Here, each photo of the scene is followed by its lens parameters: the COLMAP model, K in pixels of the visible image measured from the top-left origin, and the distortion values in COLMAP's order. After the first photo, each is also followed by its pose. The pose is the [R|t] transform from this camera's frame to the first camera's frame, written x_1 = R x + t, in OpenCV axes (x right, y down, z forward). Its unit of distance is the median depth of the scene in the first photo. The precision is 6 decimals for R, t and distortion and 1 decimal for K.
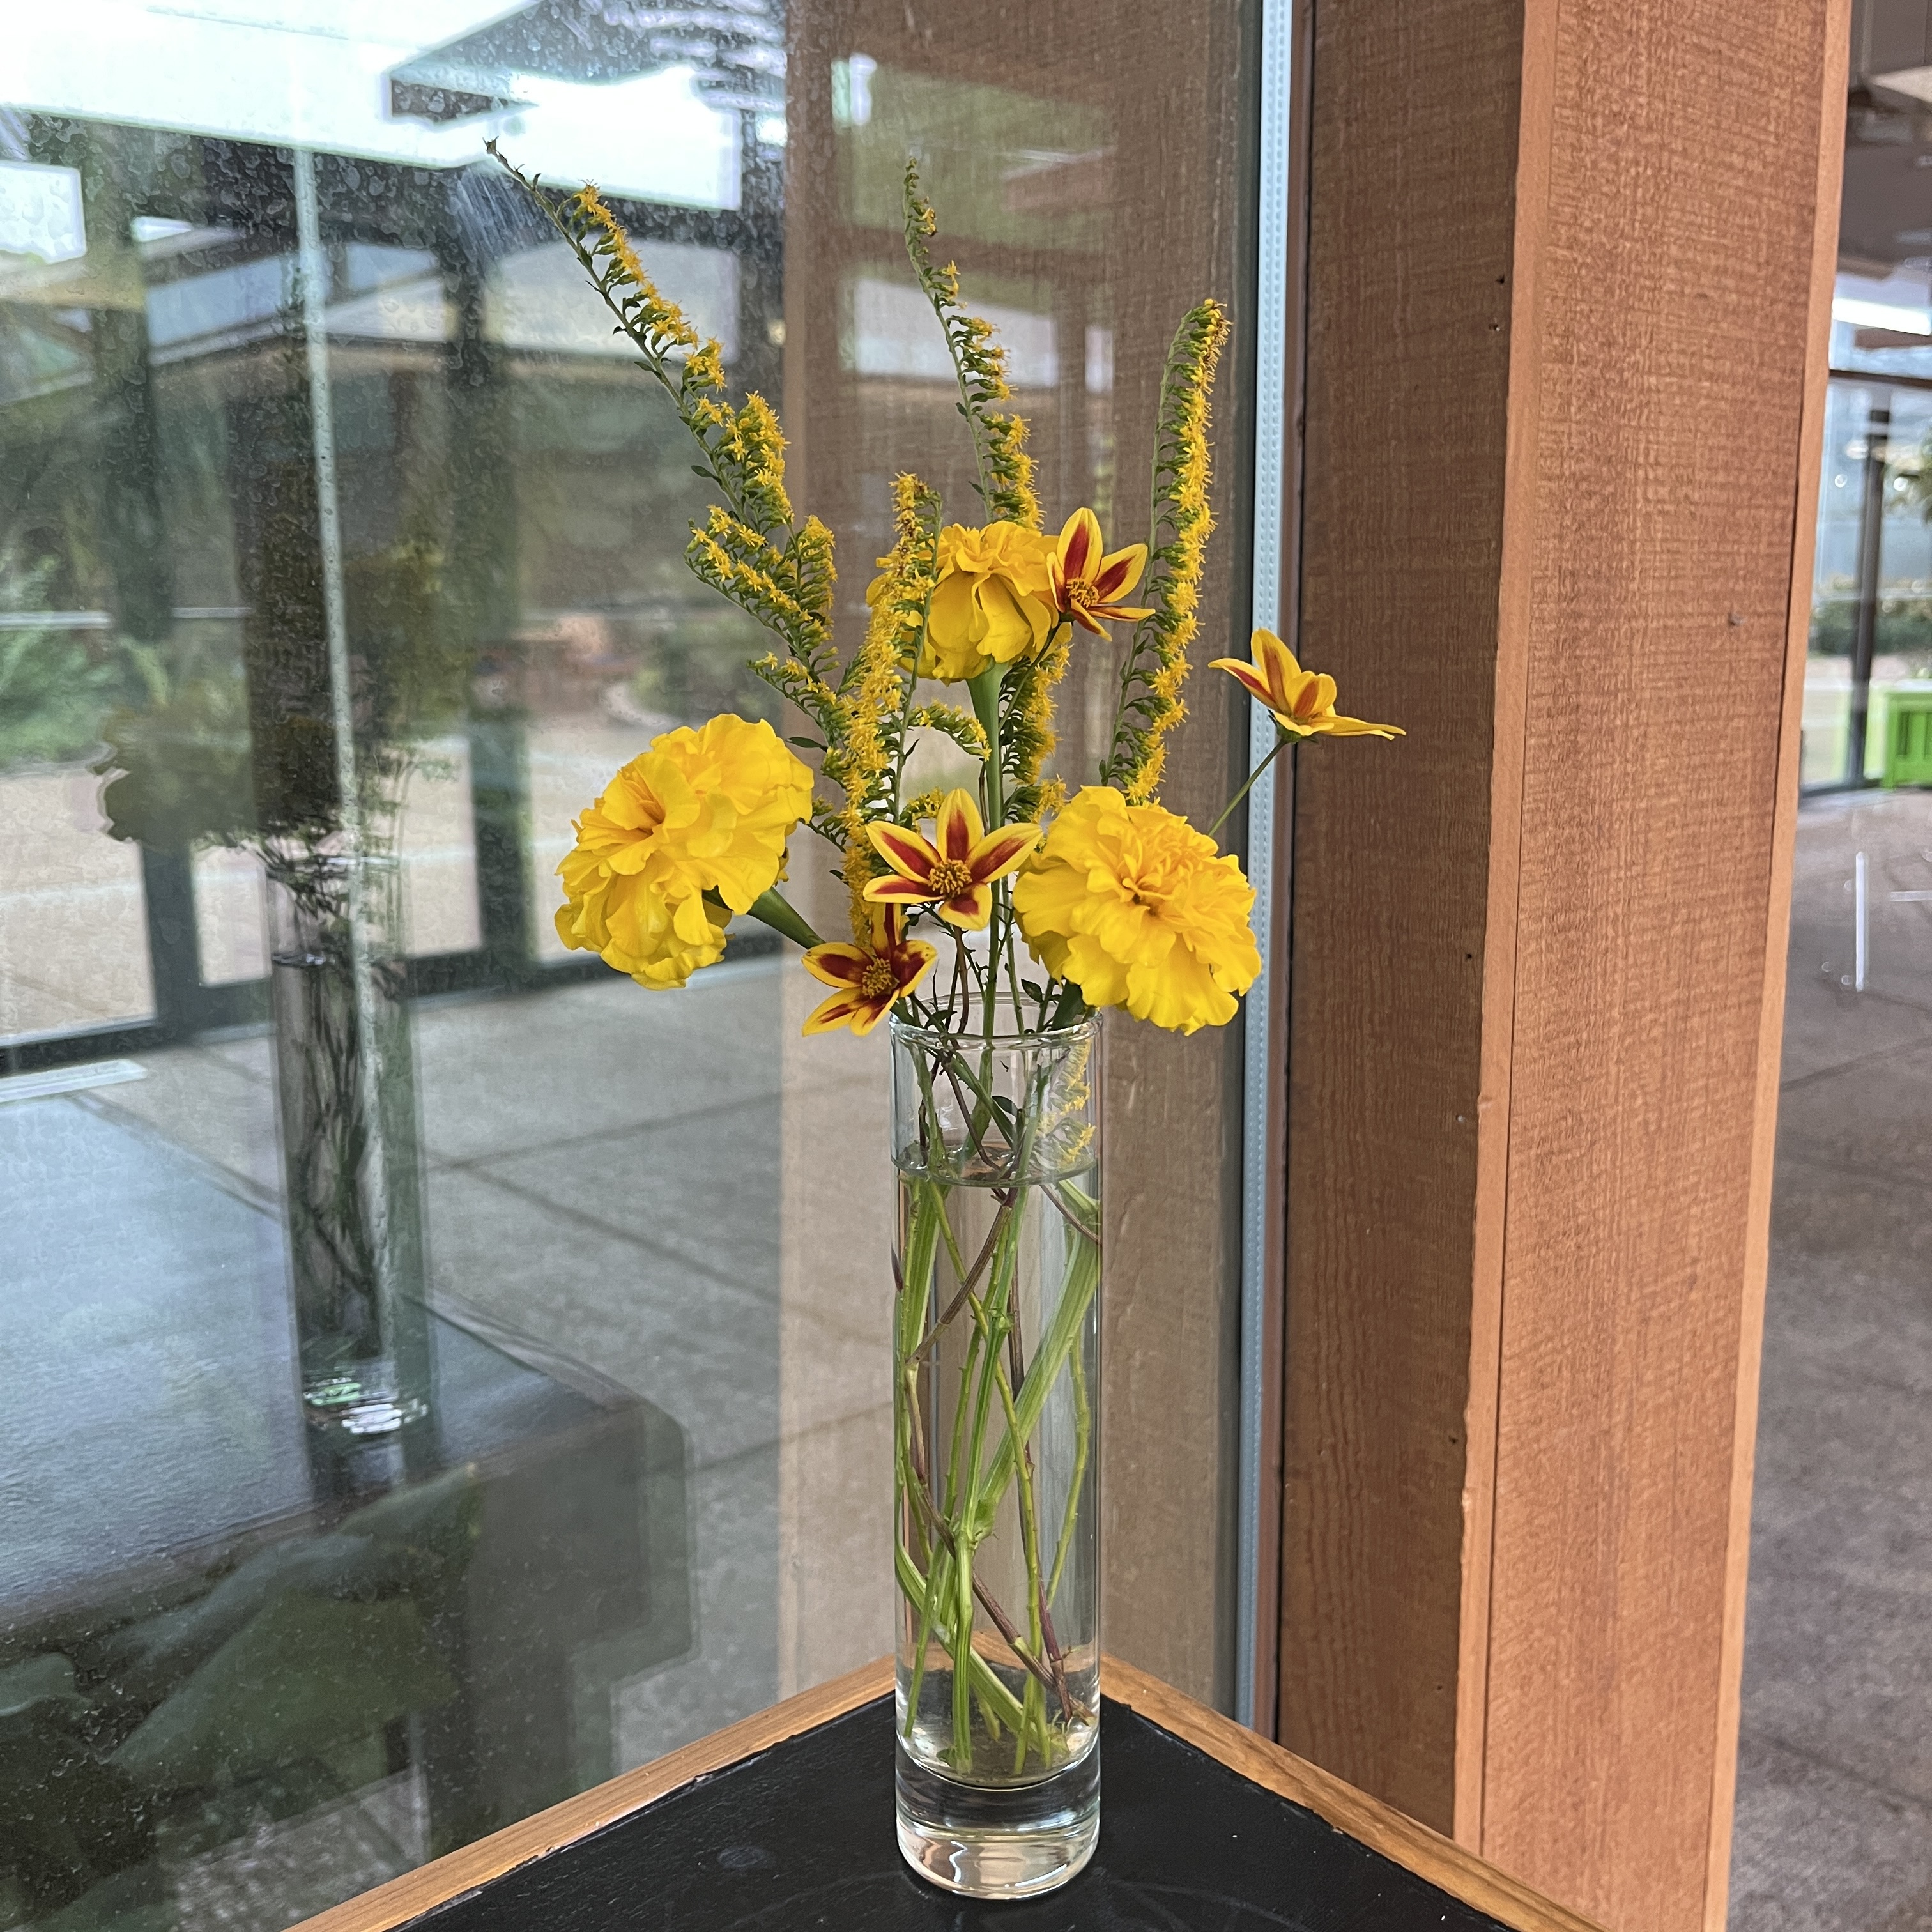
lens RADIAL K [[1981.1, 0, 942.7], [0, 1981.1, 969.4], [0, 0, 1]] dist [-0.001826, 0.019090]
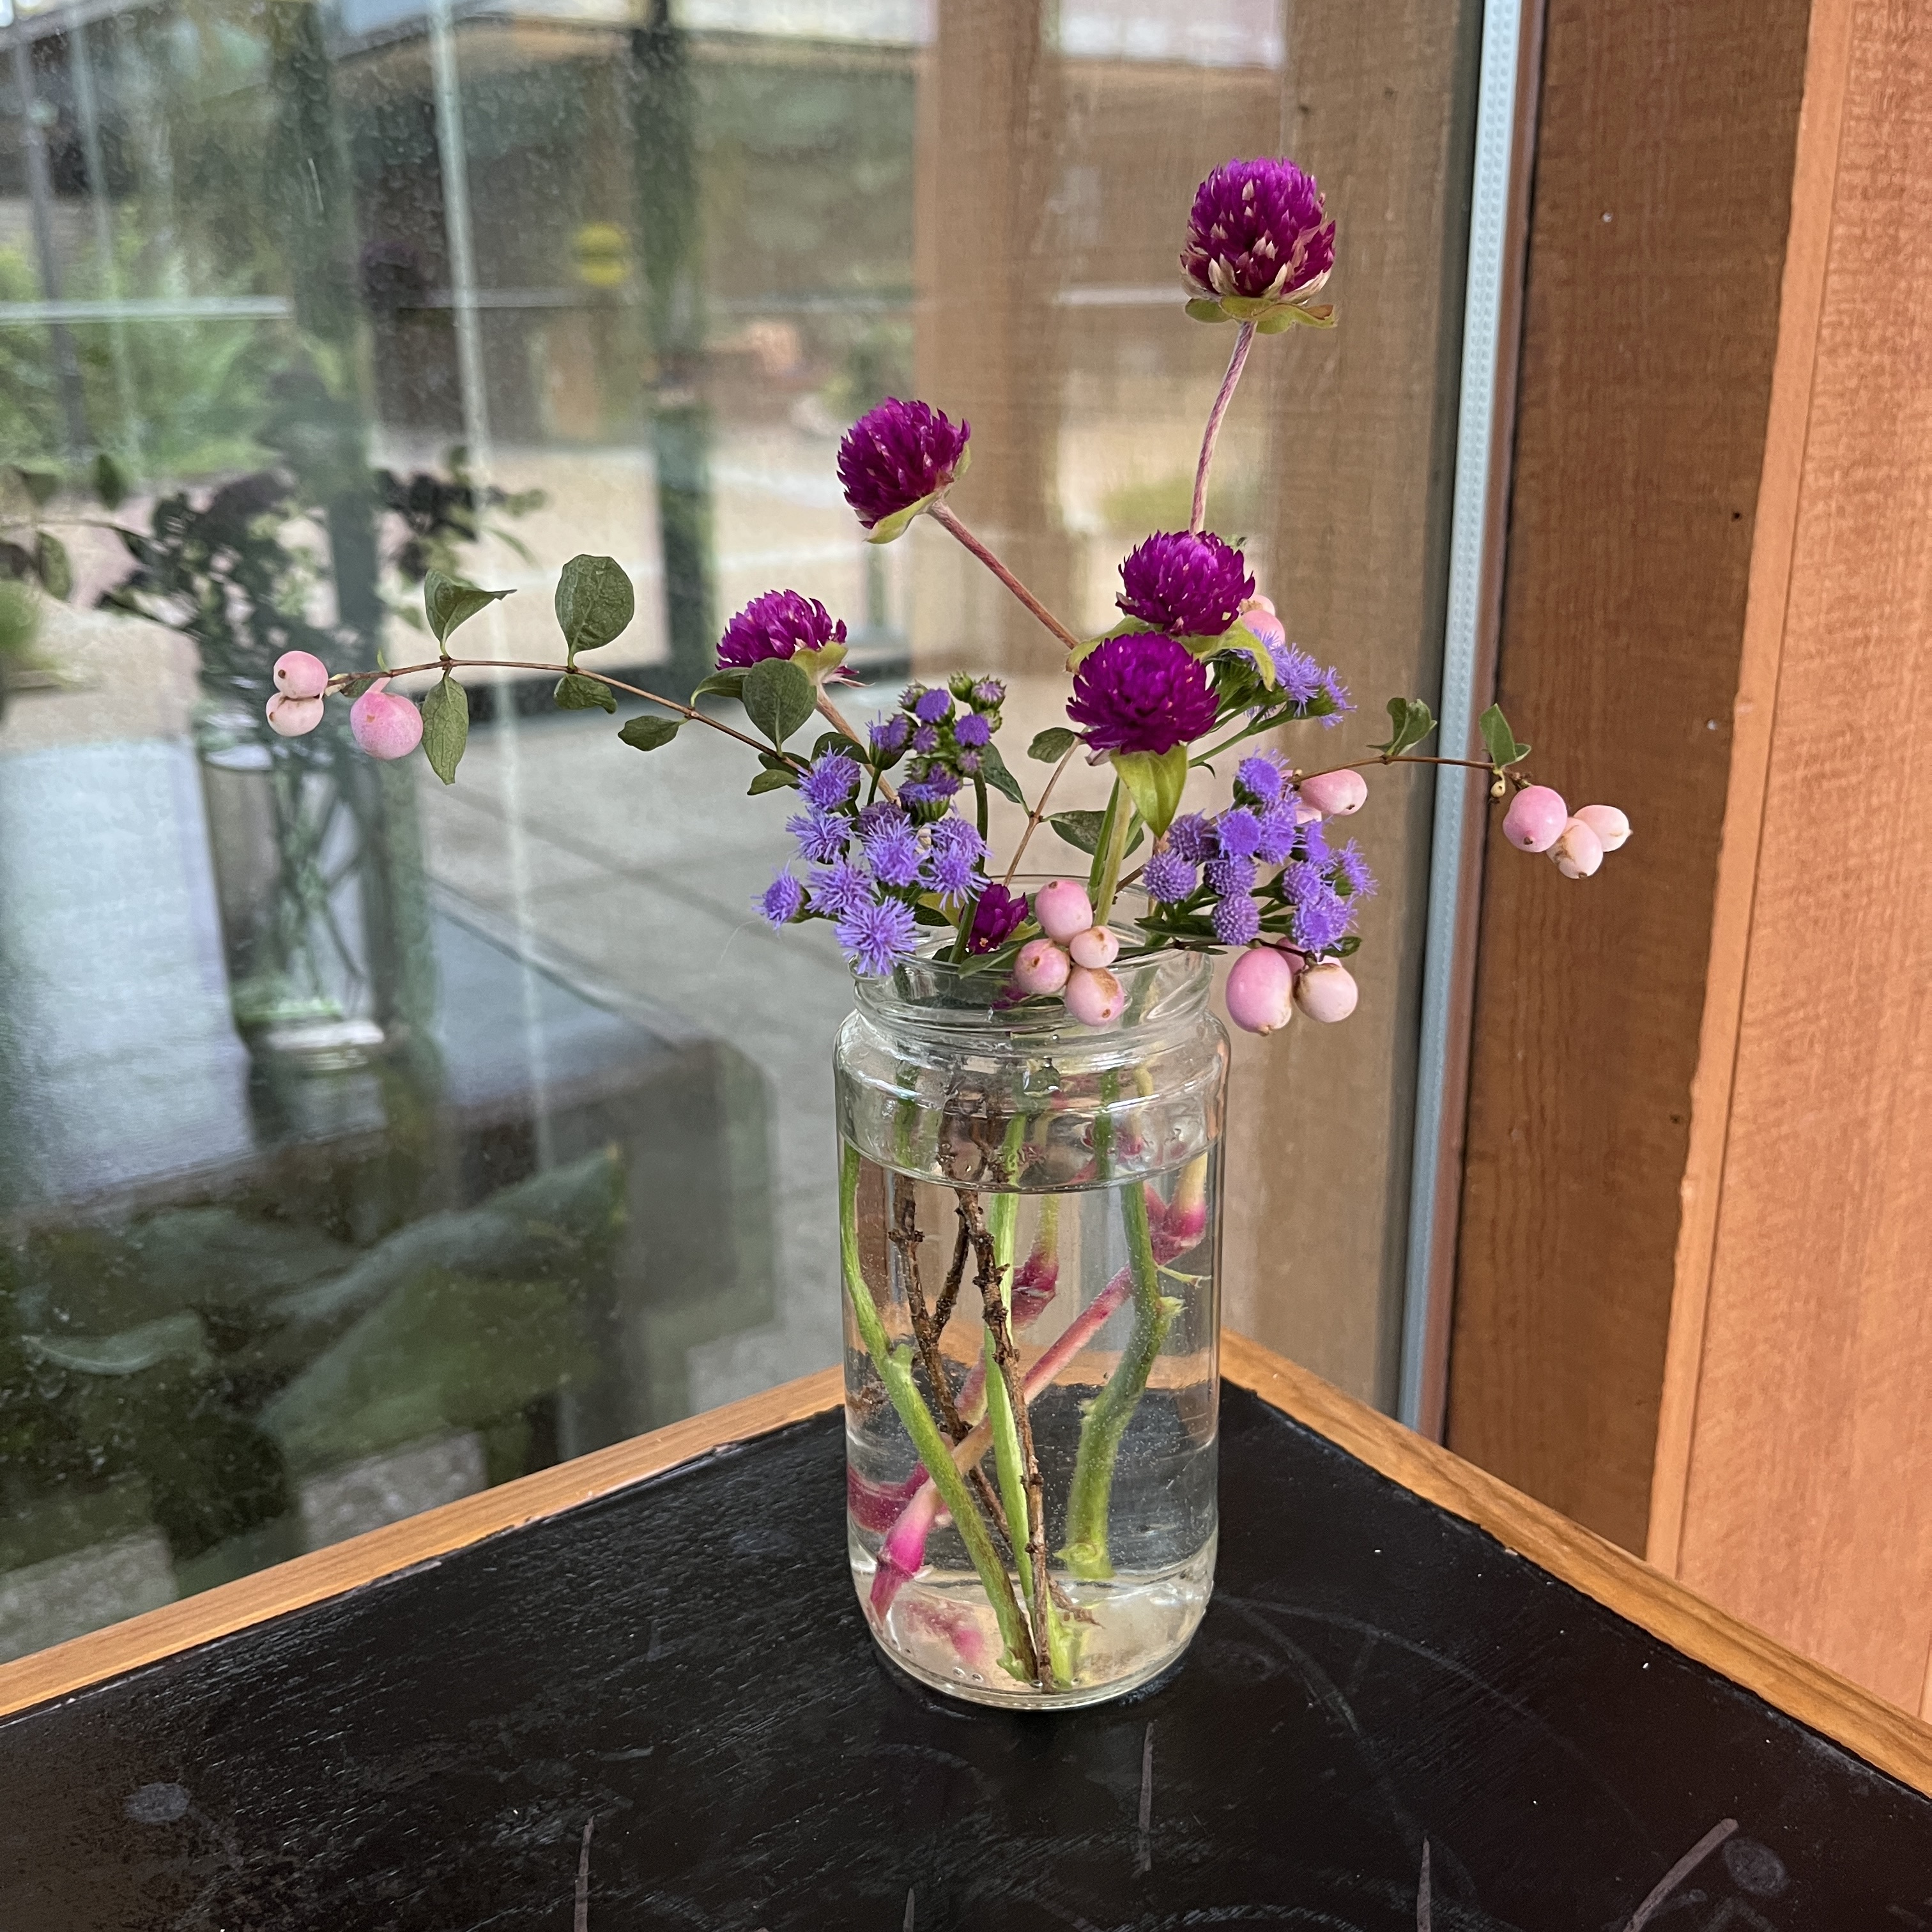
lens RADIAL K [[1983.9, 0, 940.2], [0, 1983.9, 968.7], [0, 0, 1]] dist [0.008925, -0.024110]
pose [[0.994856, 0.027472, -0.097499, 0.029408], [-0.014404, 0.991106, 0.132291, 0.069153], [0.100266, -0.130206, 0.986404, 0.152614]]
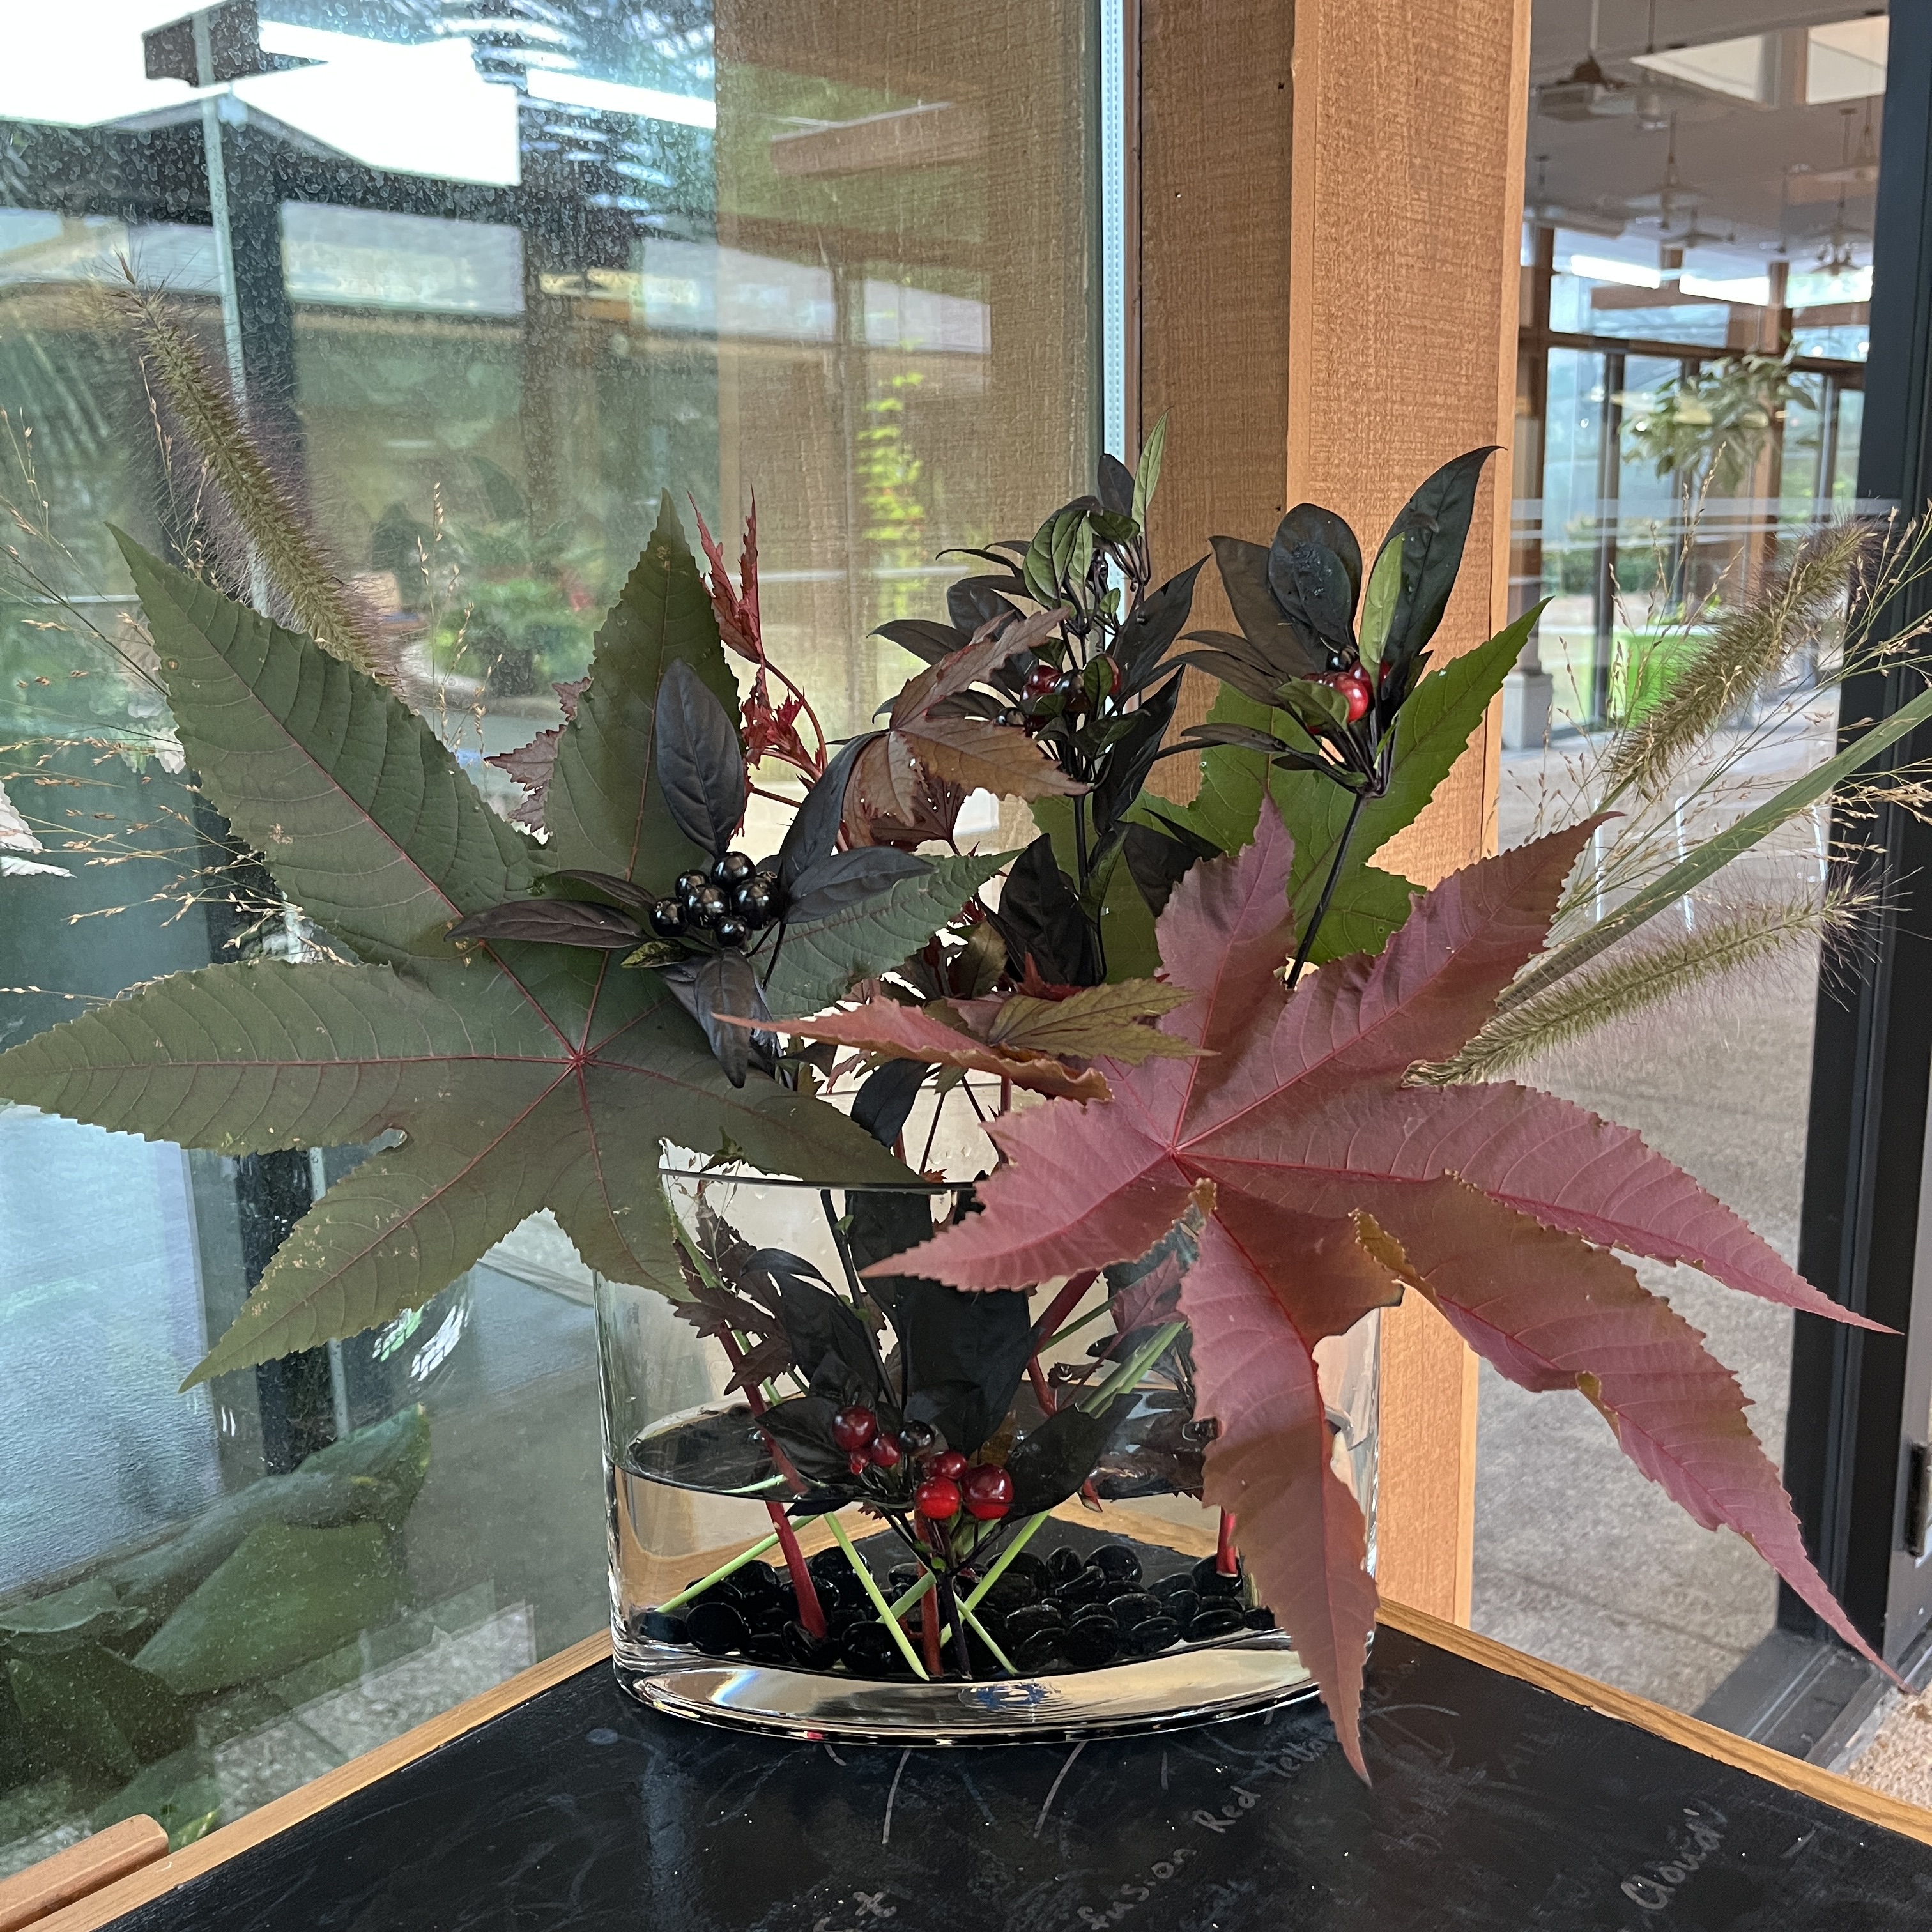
lens RADIAL K [[1995.5, 0, 927.3], [0, 1995.5, 974.6], [0, 0, 1]] dist [0.004870, 0.025654]
pose [[0.994406, -0.034952, 0.099670, -0.111425], [0.031789, 0.998945, 0.033146, -0.059916], [-0.100723, -0.029792, 0.994468, -0.370436]]
